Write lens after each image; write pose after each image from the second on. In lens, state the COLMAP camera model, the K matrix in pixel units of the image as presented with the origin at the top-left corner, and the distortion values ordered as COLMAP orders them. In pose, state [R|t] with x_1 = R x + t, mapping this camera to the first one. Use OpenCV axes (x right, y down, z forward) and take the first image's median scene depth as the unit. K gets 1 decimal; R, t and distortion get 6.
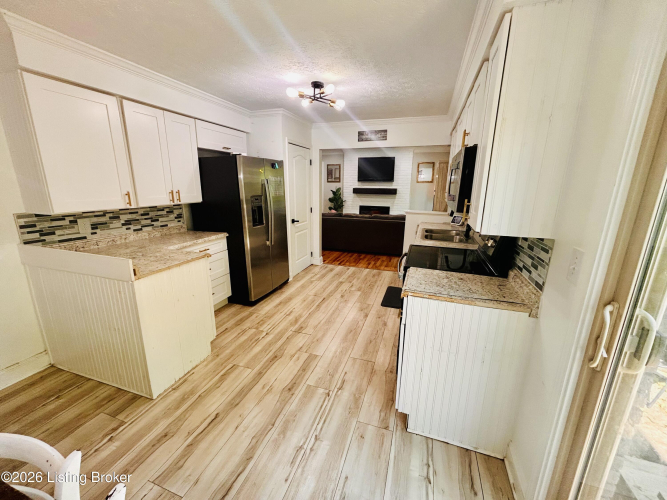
lens RADIAL K [[268.3, 0, 333.5], [0, 268.3, 250.0], [0, 0, 1]] dist [-0.000091, 0.000085]
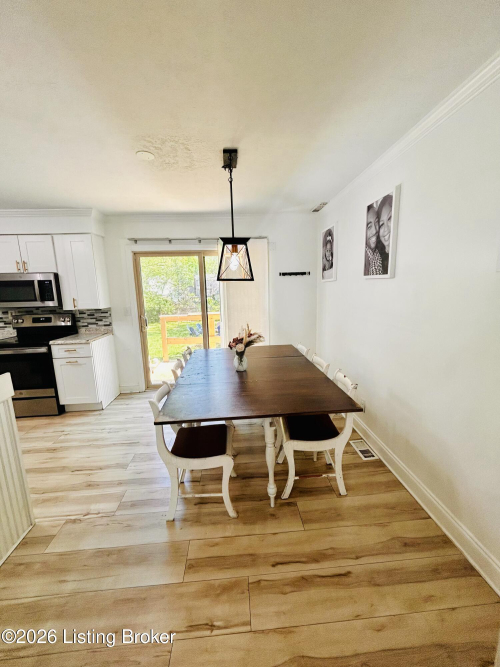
lens RADIAL K [[268.3, 0, 250.0], [0, 268.3, 333.5], [0, 0, 1]] dist [-0.000091, 0.000085]
pose [[-0.389540, -0.157351, 0.907469, -1.293627], [0.242091, 0.933157, 0.265726, -0.093686], [-0.888623, 0.323201, -0.325409, 0.325540]]
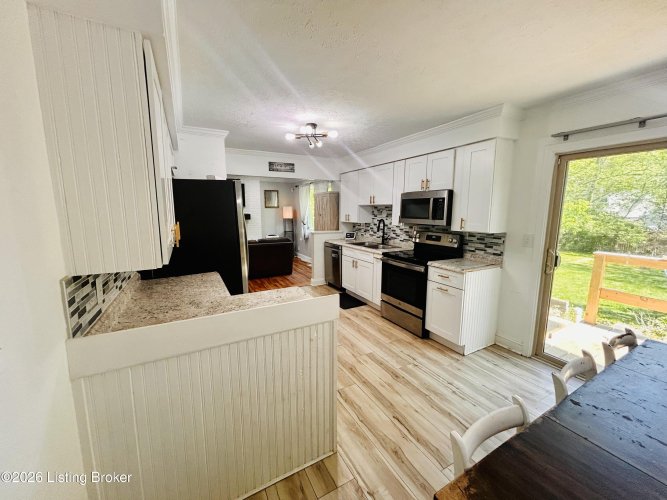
lens RADIAL K [[268.3, 0, 333.5], [0, 268.3, 250.0], [0, 0, 1]] dist [-0.000091, 0.000085]
pose [[0.676332, -0.120429, 0.726686, -0.945963], [0.182928, 0.983099, -0.007330, -0.073448], [-0.713522, 0.137889, 0.686931, 0.231067]]
